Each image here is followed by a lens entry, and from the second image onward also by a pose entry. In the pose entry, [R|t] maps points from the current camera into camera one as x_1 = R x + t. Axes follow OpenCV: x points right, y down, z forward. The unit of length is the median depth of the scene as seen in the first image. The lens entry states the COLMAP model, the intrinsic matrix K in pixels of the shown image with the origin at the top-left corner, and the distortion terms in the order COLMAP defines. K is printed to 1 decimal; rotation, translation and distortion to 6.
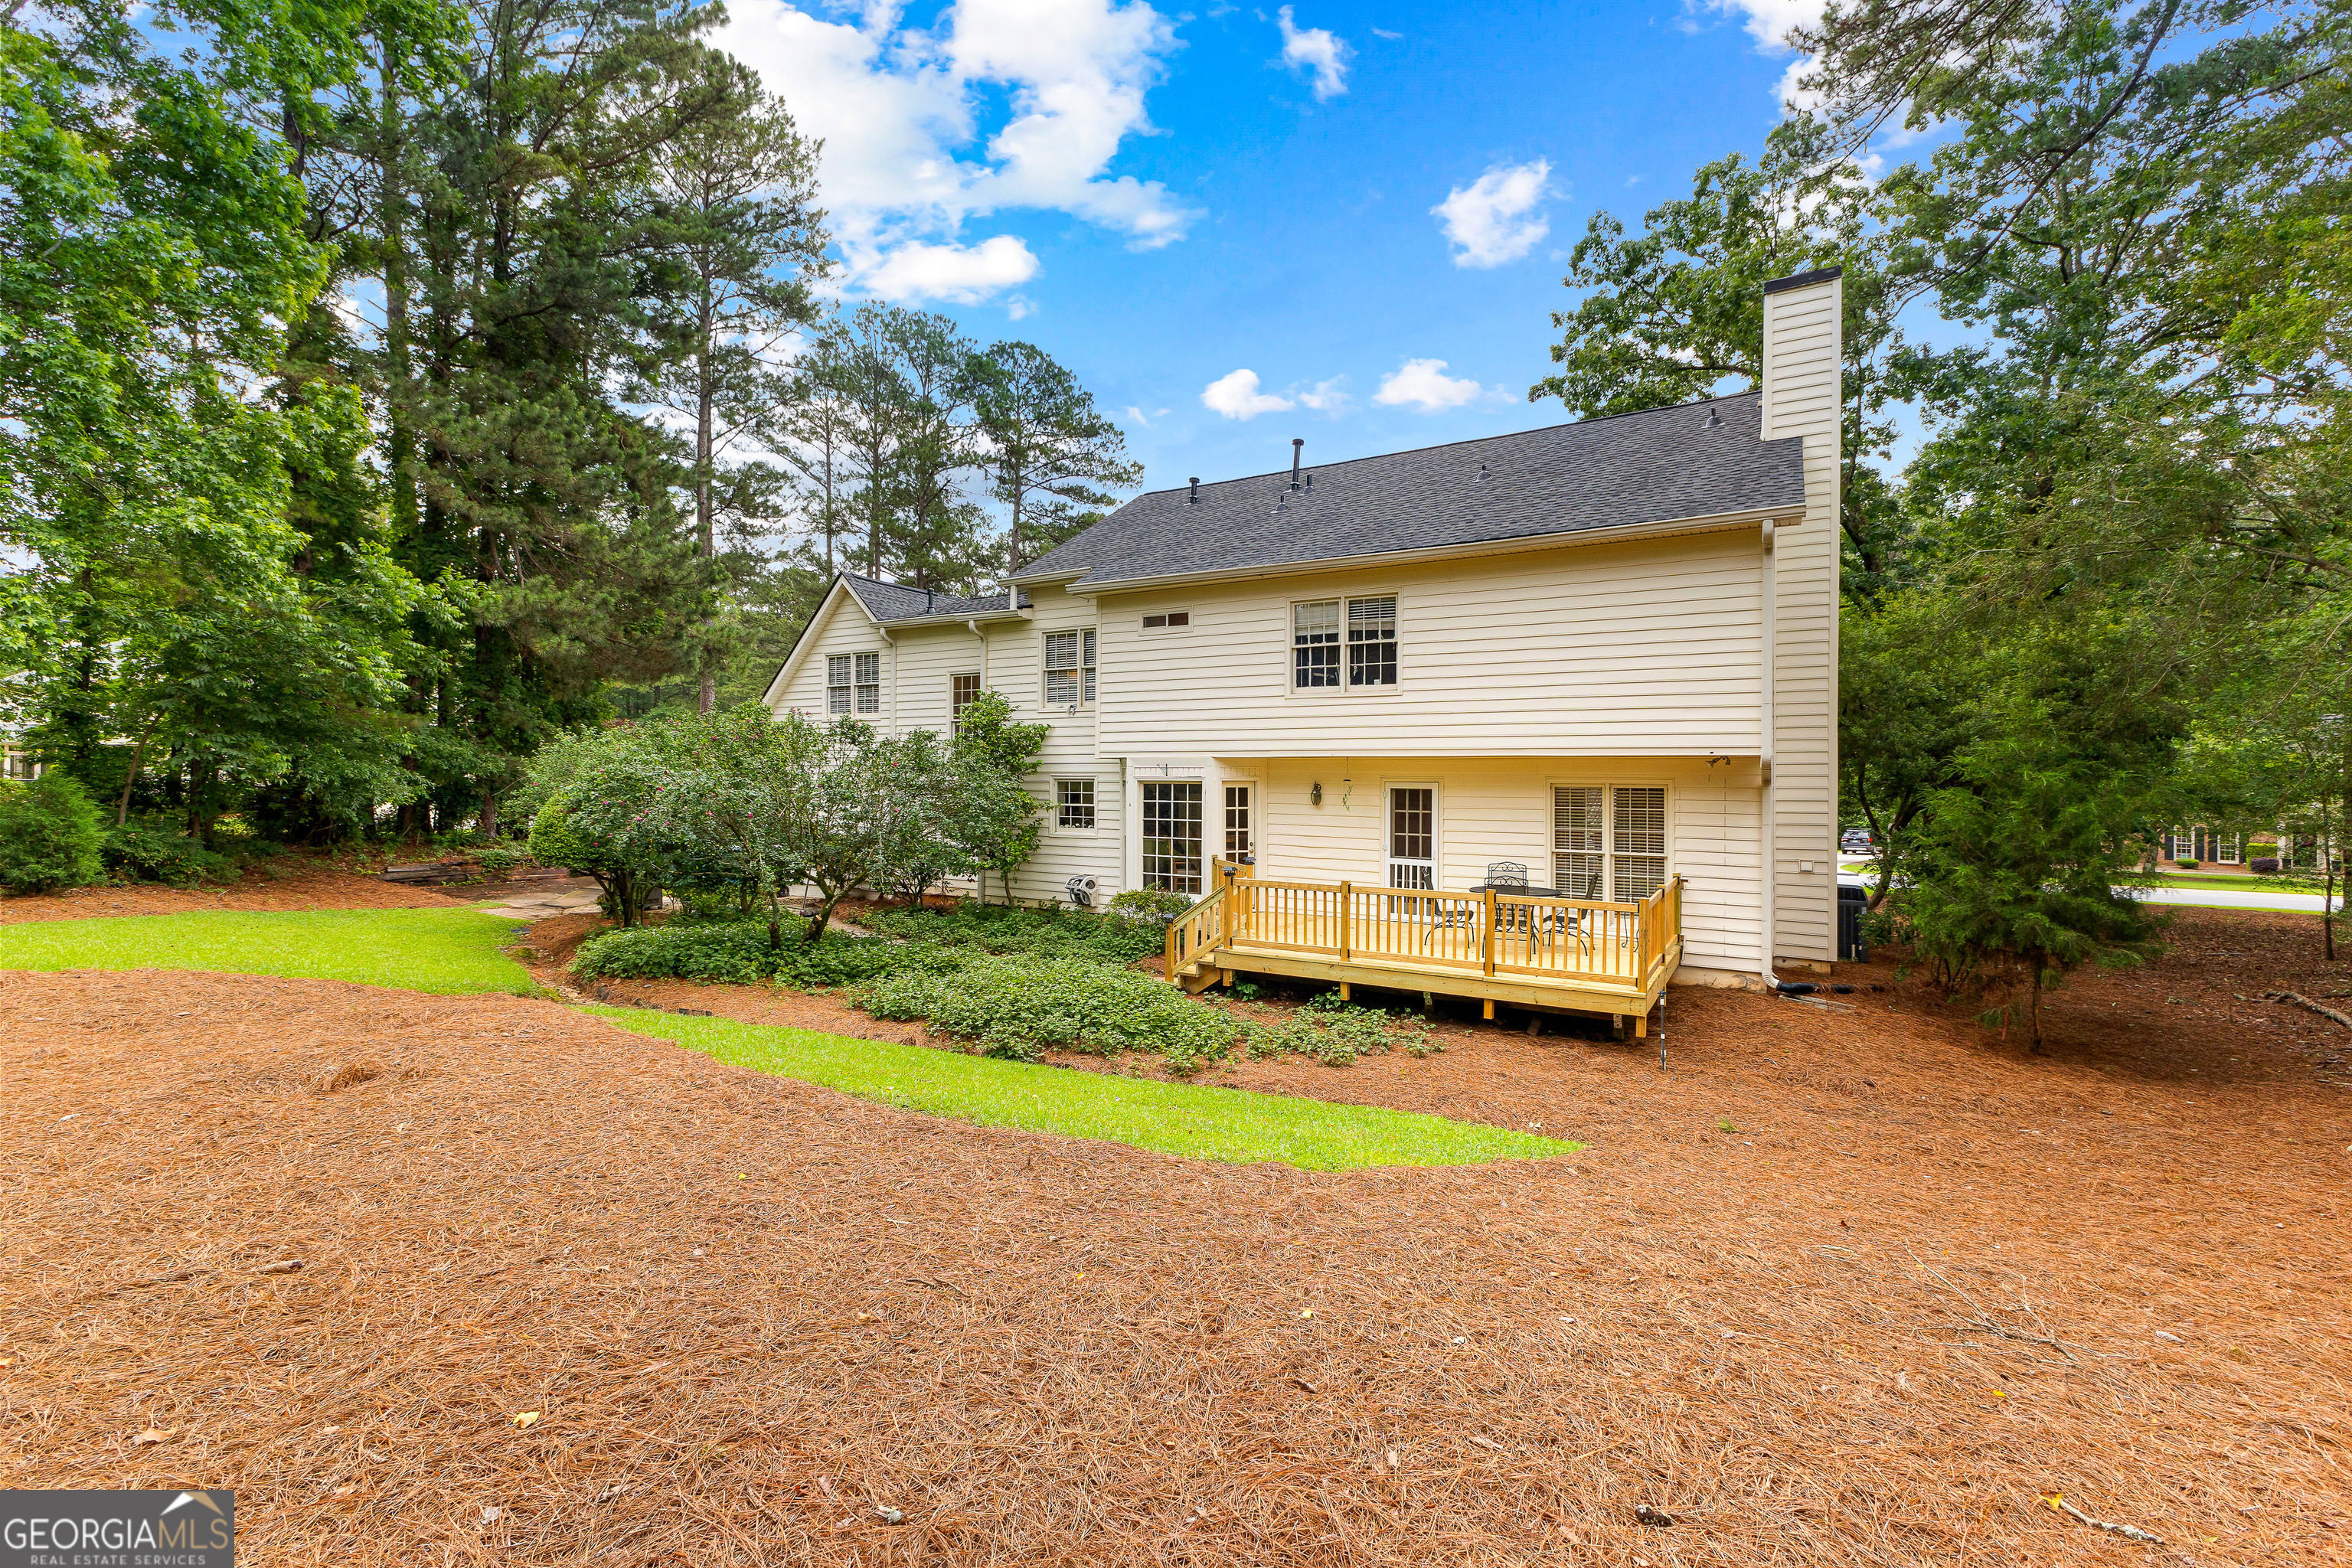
lens RADIAL K [[1034.7, 0, 1173.2], [0, 1034.7, 776.5], [0, 0, 1]] dist [0.004556, 0.000519]
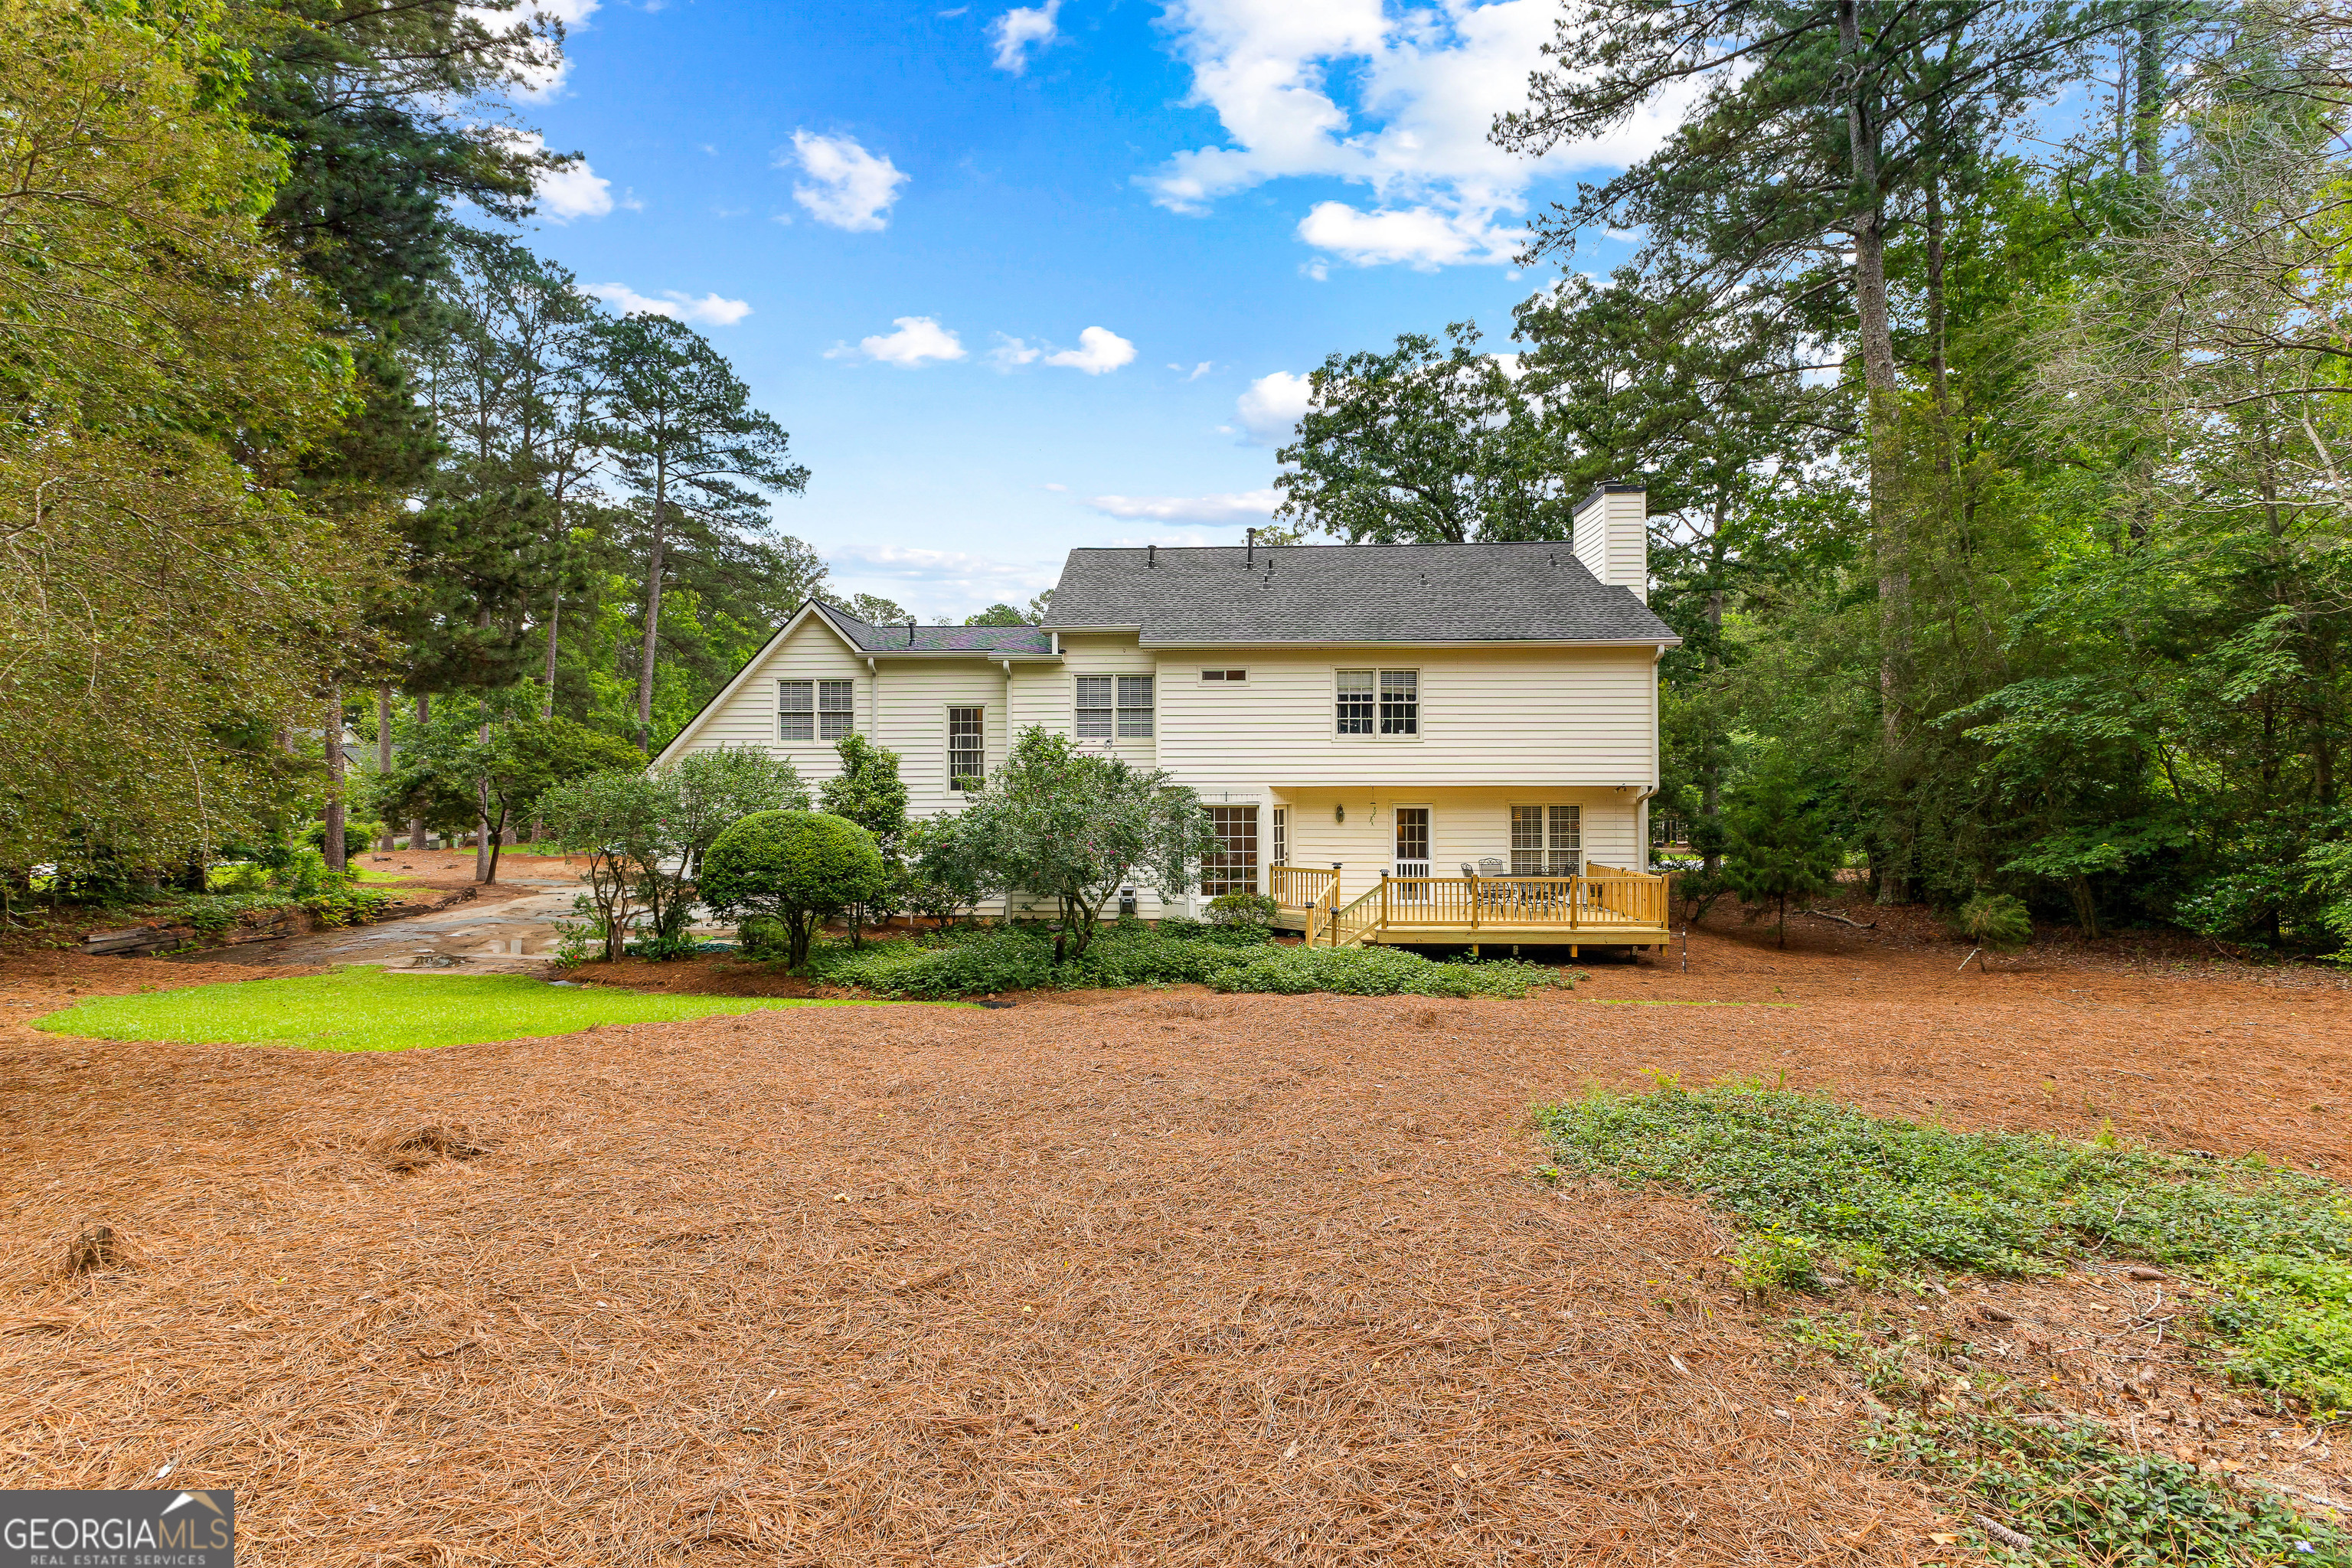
lens RADIAL K [[1034.7, 0, 1193.5], [0, 1034.7, 784.5], [0, 0, 1]] dist [0.004556, 0.000519]
pose [[0.871341, -0.006478, 0.490635, -0.692116], [0.007626, 0.999971, -0.000341, -0.022024], [-0.490618, 0.004038, 0.871365, -0.060578]]
